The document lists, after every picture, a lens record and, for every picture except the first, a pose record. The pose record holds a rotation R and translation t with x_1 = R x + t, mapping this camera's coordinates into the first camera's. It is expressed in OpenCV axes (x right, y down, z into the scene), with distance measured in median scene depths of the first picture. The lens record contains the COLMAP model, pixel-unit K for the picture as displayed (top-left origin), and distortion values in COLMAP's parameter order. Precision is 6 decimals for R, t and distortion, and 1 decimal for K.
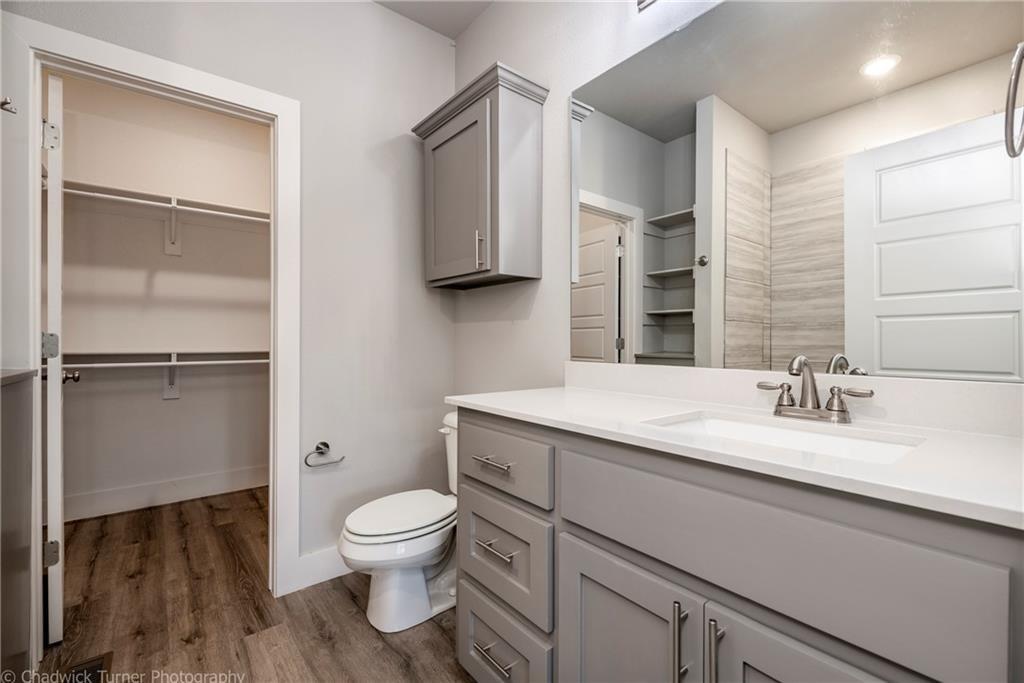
lens RADIAL K [[465.8, 0, 511.9], [0, 465.8, 353.5], [0, 0, 1]] dist [0.000316, 0.000003]
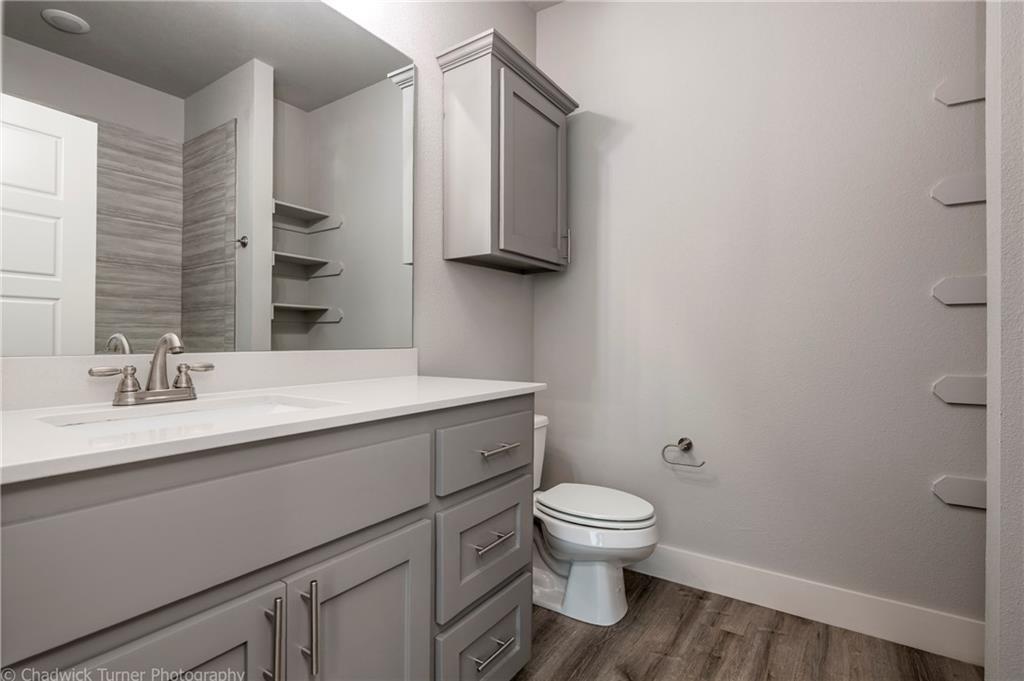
lens RADIAL K [[489.4, 0, 511.6], [0, 489.4, 325.9], [0, 0, 1]] dist [-0.000223, -0.000016]
pose [[-0.317874, -0.005780, 0.948115, -0.560881], [-0.010832, 0.999938, 0.002465, -0.024211], [-0.948071, -0.009487, -0.317917, 0.655880]]
